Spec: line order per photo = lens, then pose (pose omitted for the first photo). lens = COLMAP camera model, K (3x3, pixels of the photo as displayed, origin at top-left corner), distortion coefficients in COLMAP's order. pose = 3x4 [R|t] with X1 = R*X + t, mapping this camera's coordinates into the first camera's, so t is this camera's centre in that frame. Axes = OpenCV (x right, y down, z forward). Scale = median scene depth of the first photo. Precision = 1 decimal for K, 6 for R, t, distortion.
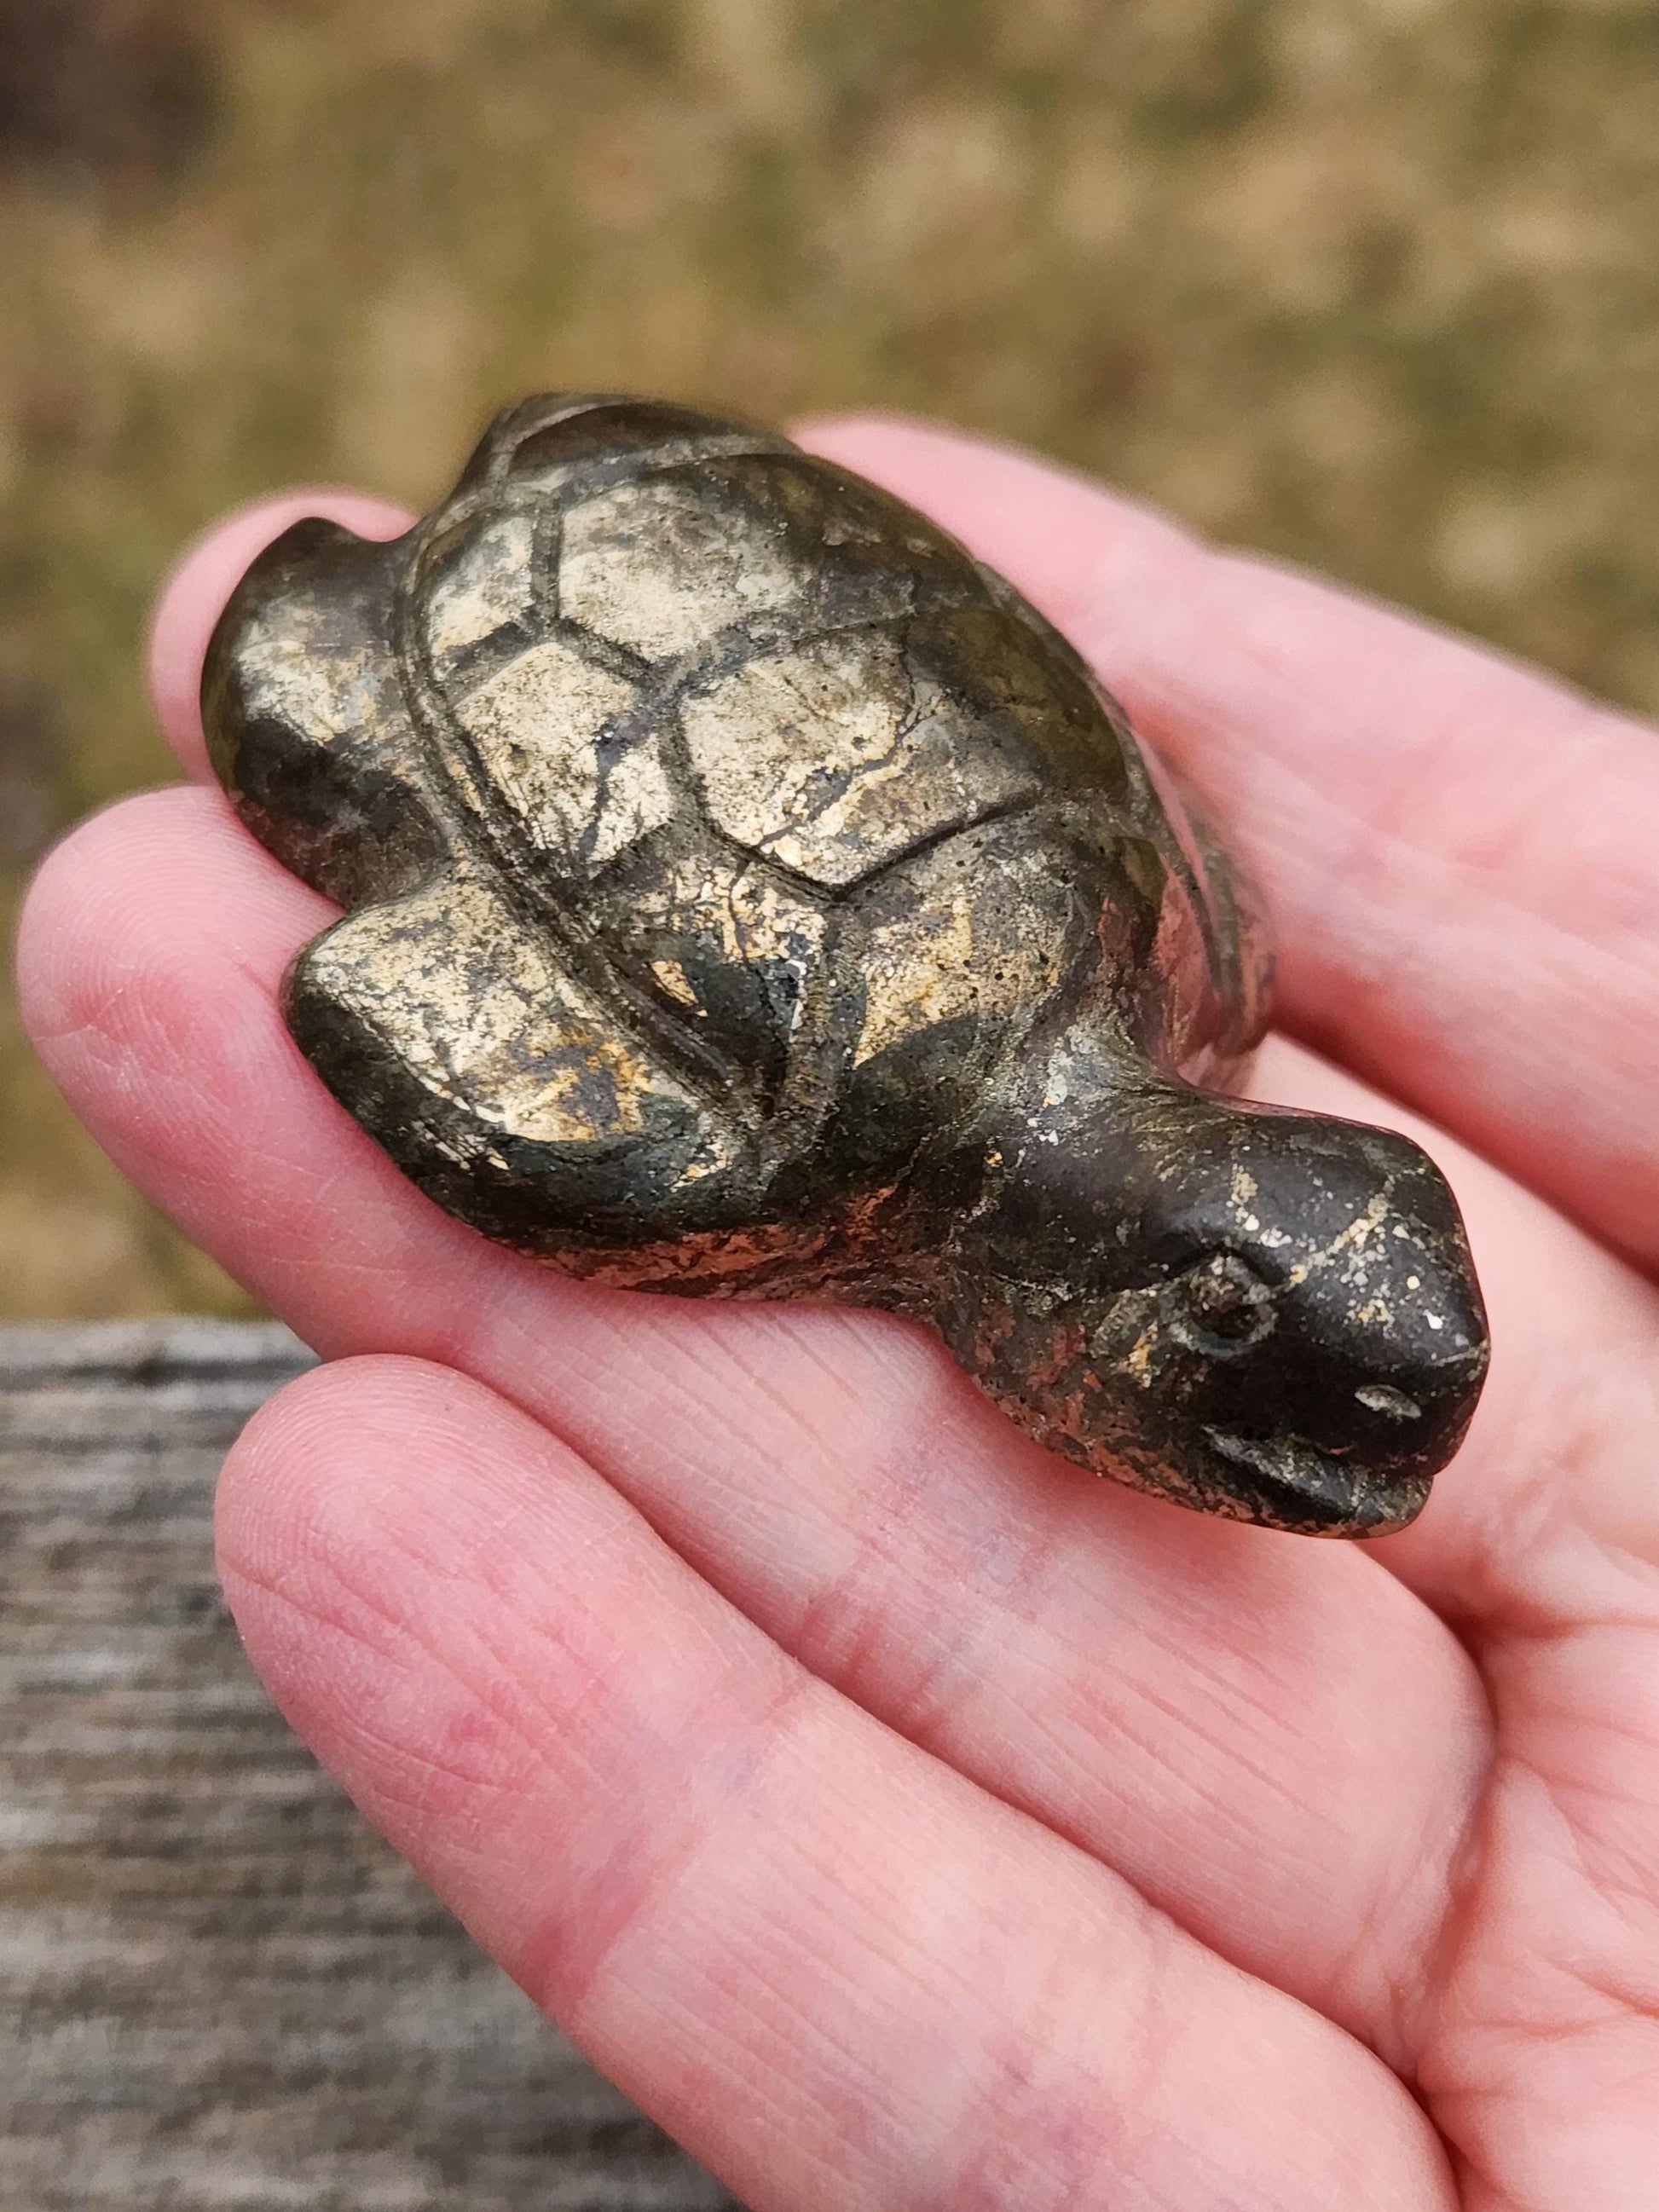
lens RADIAL K [[2985.9, 0, 829.5], [0, 2985.9, 1106.0], [0, 0, 1]] dist [0.043224, -0.145189]
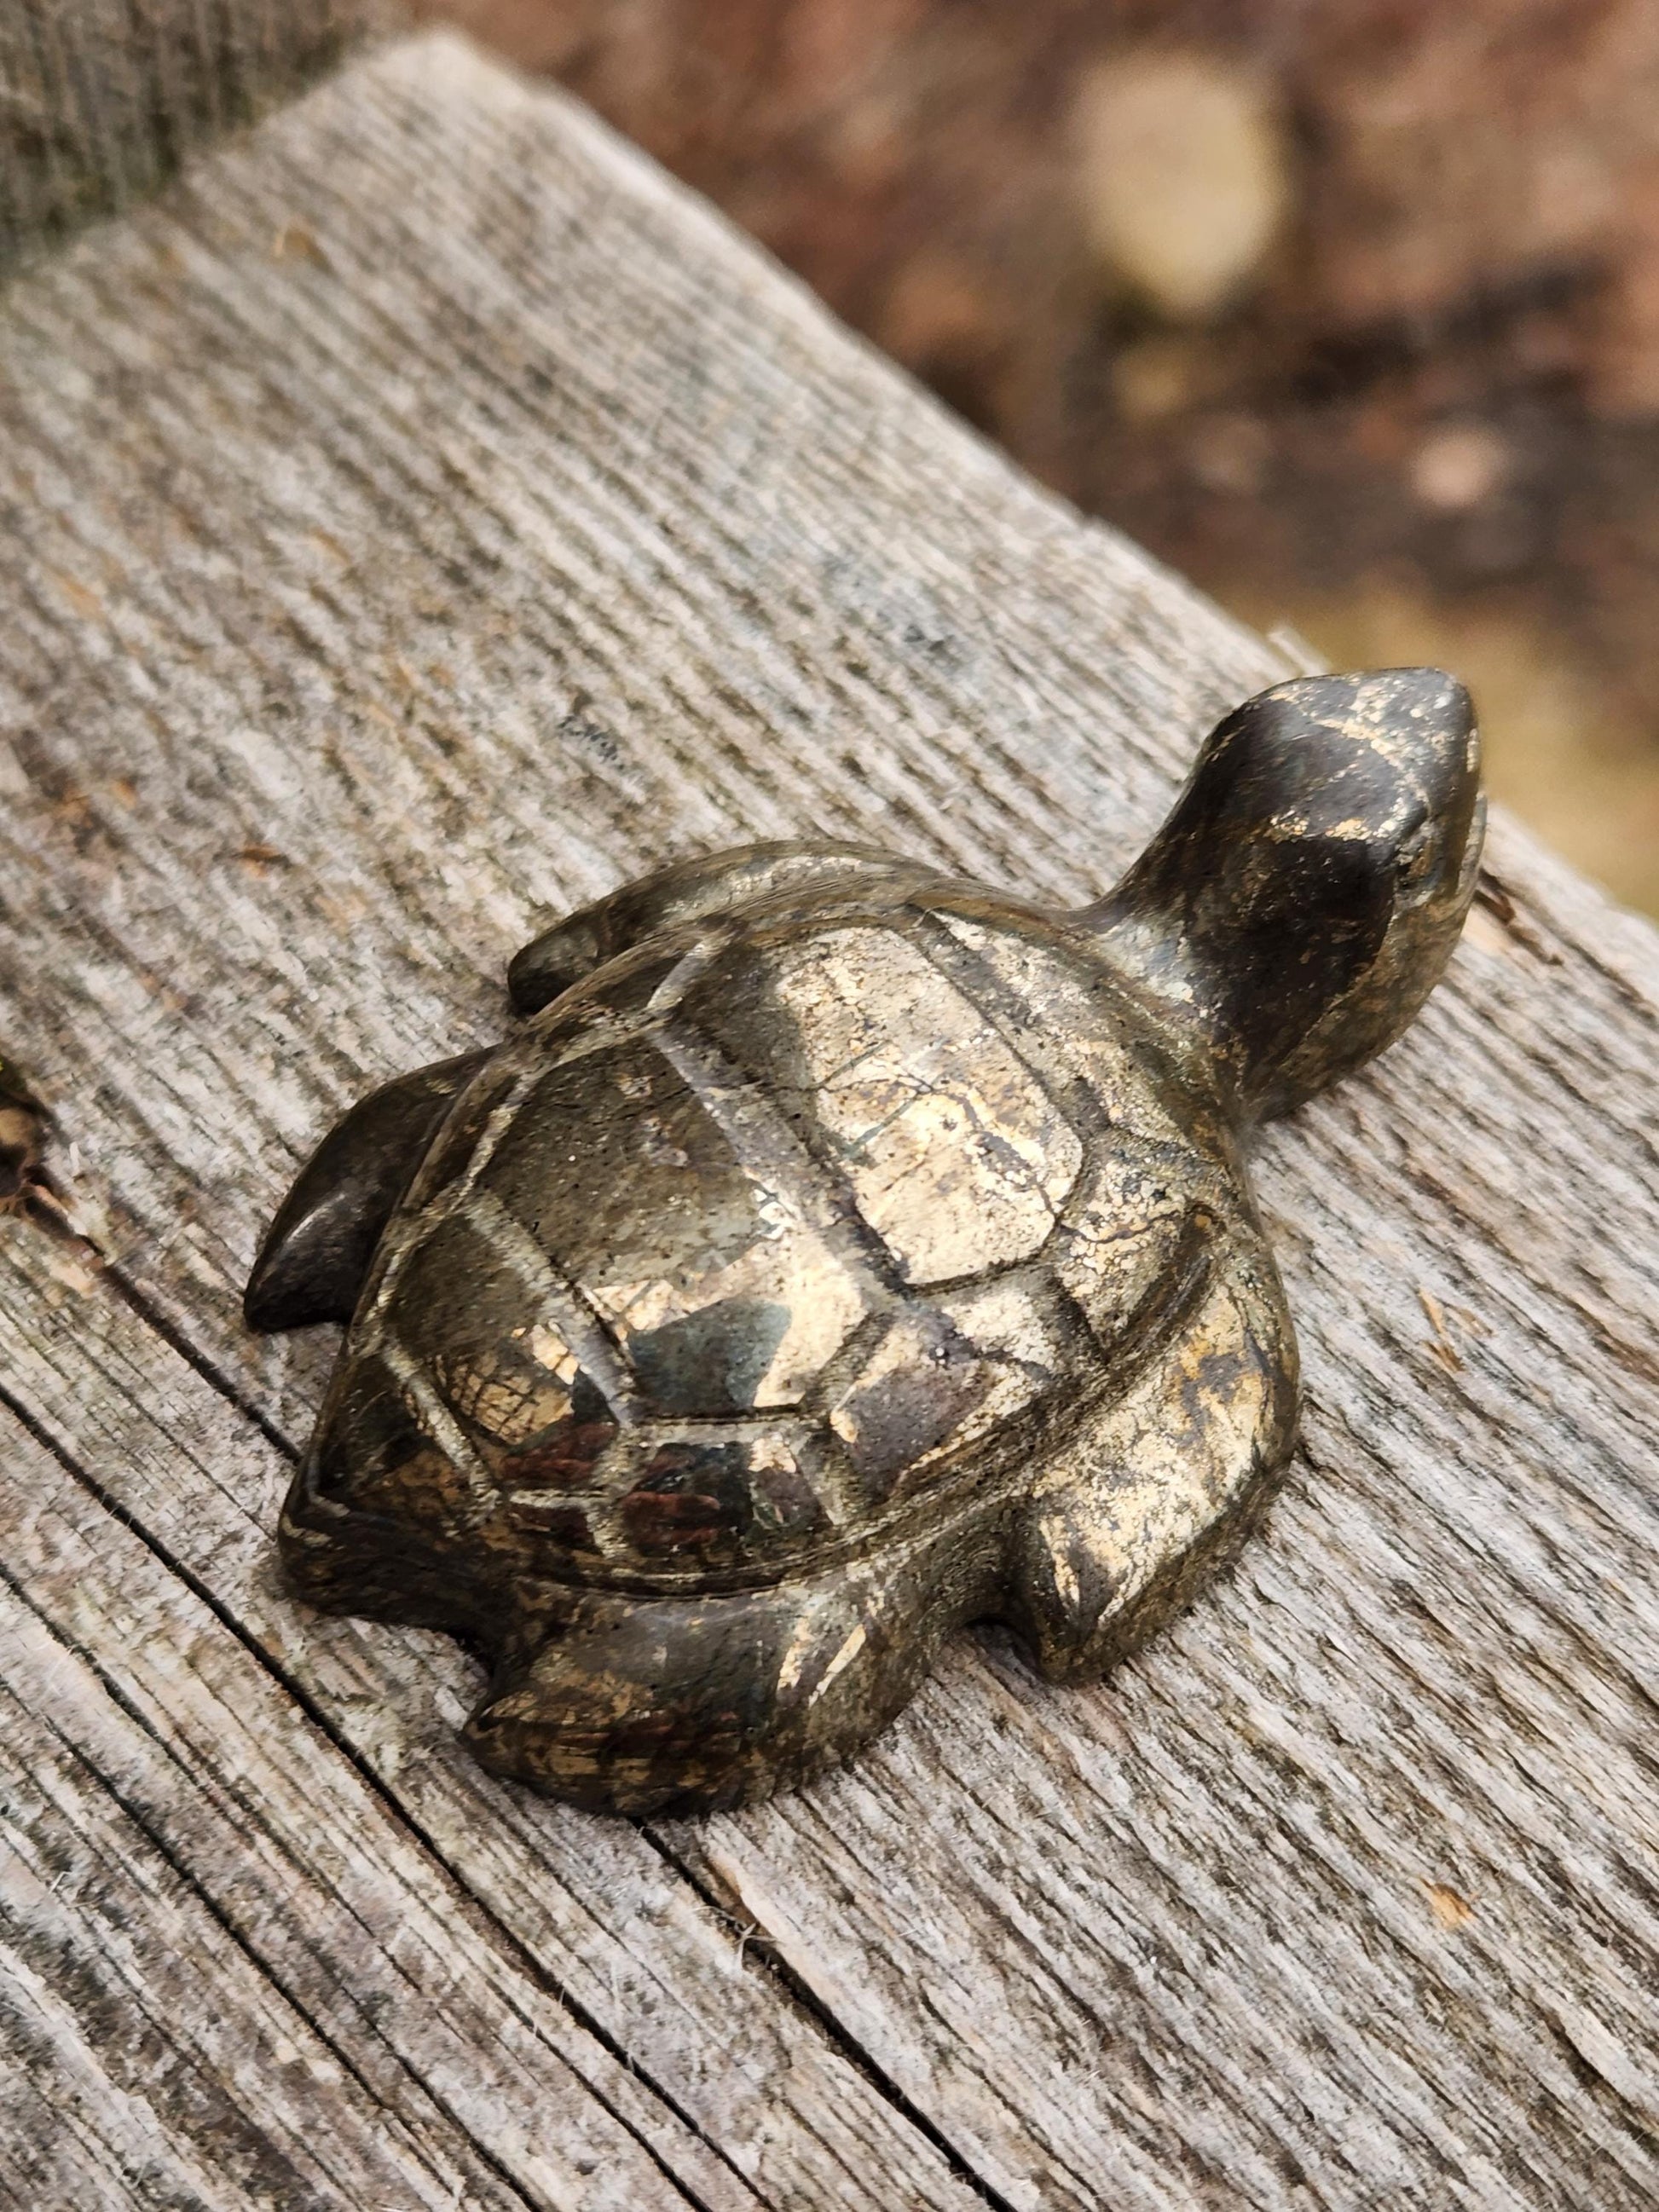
lens RADIAL K [[3196.1, 0, 779.2], [0, 3196.1, 1001.7], [0, 0, 1]] dist [0.024187, -0.014902]
pose [[-0.023721, -0.970035, 0.241804, -0.234444], [0.808036, 0.123816, 0.575975, -0.873568], [-0.588655, 0.209049, 0.780886, 0.097098]]
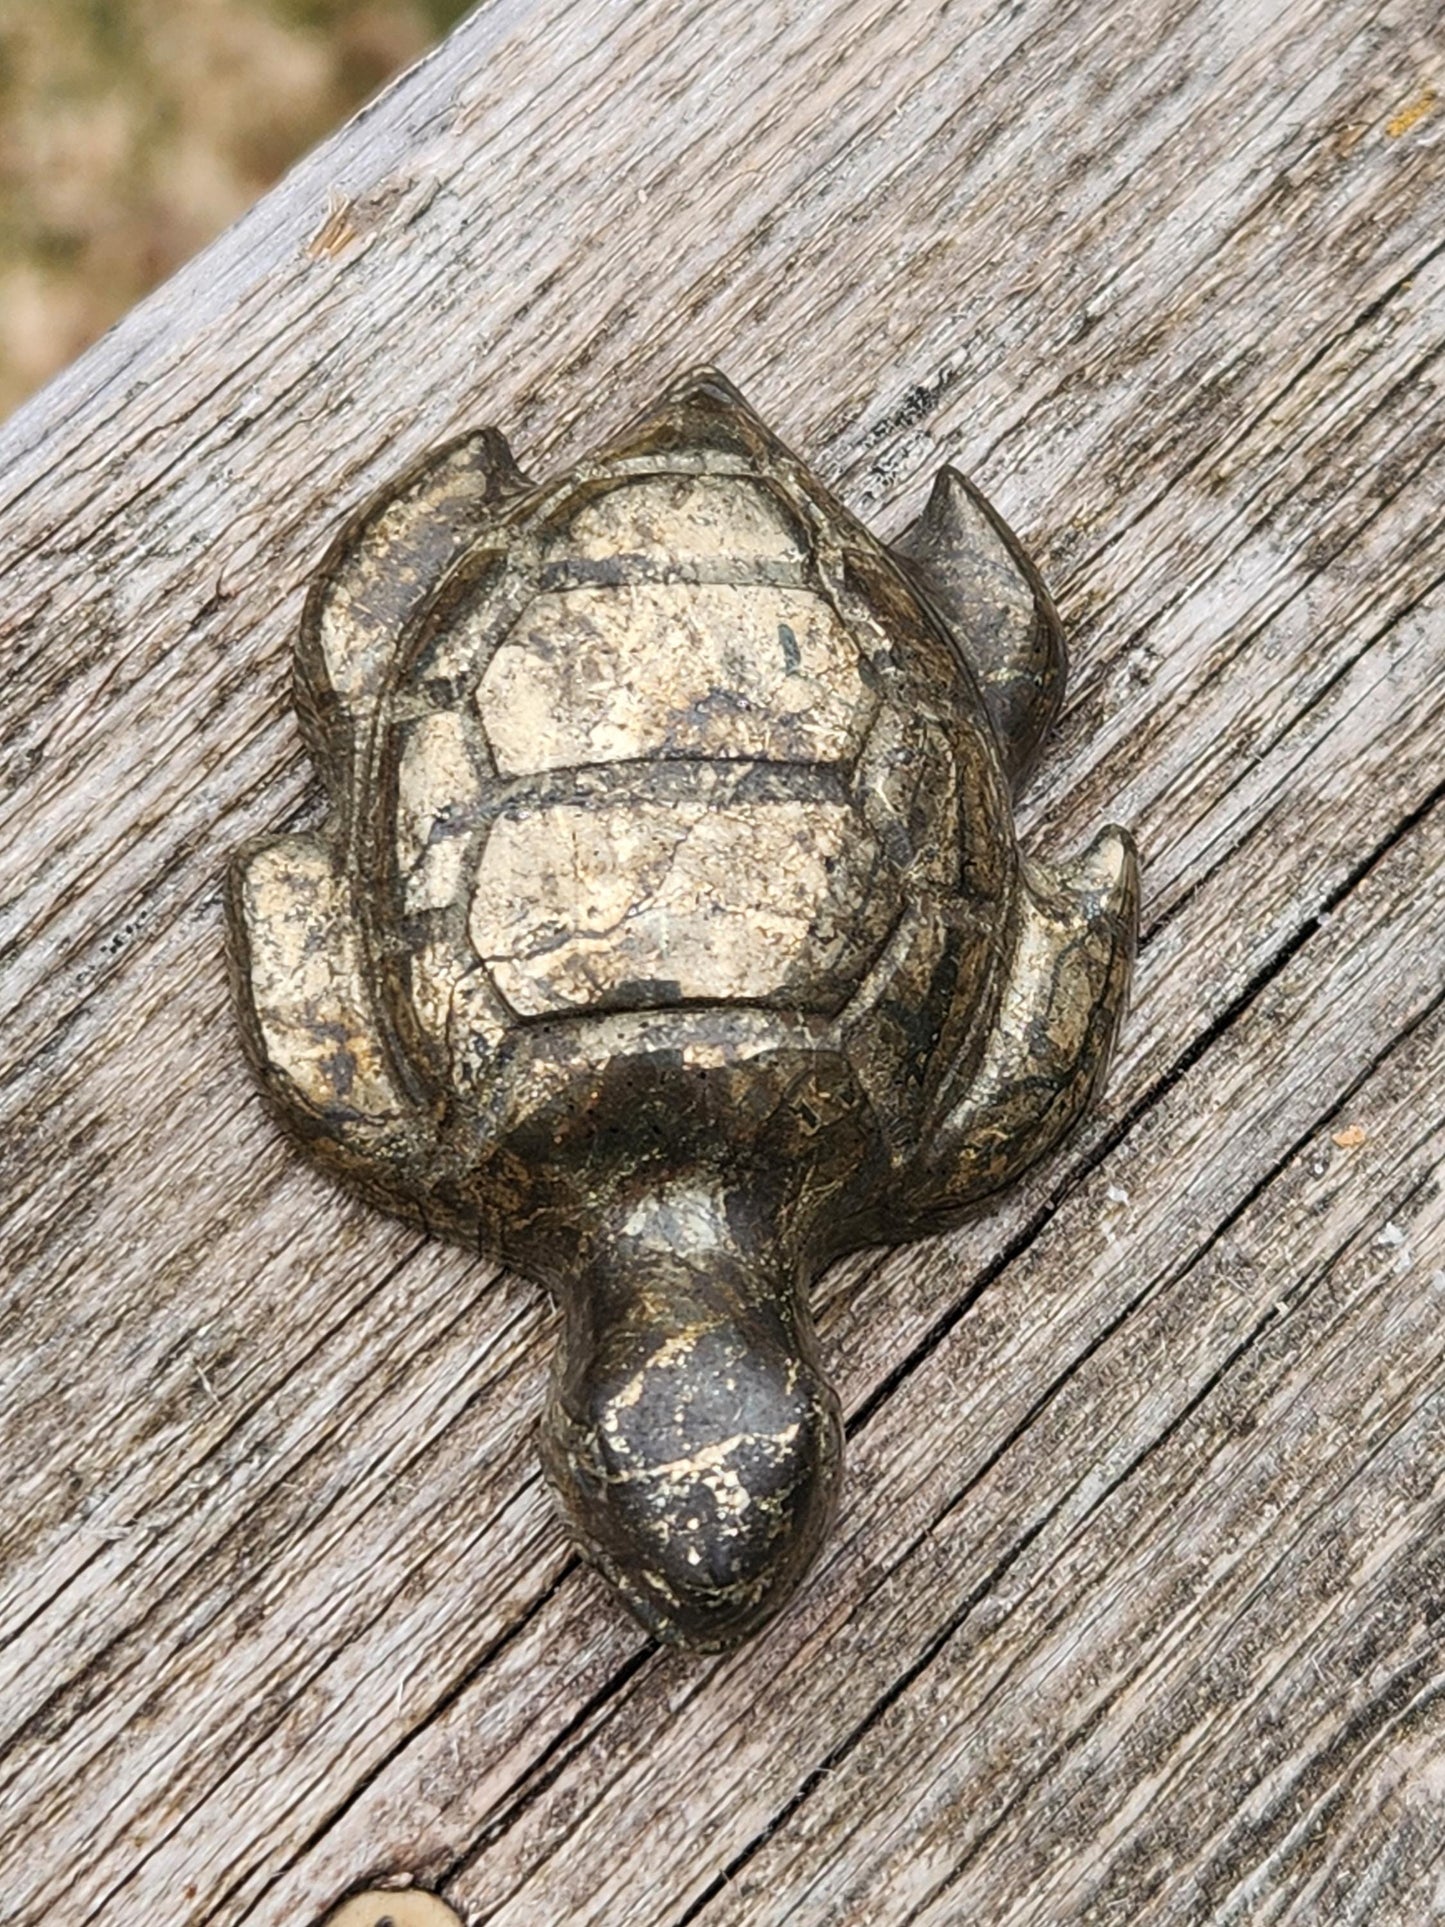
lens RADIAL K [[4535.4, 0, 721.8], [0, 4535.4, 666.3], [0, 0, 1]] dist [0.073207, -0.246351]
pose [[0.809111, 0.412969, -0.418085, 0.815434], [-0.276679, 0.895365, 0.348957, -0.901993], [0.518447, -0.166669, 0.838710, -0.557724]]
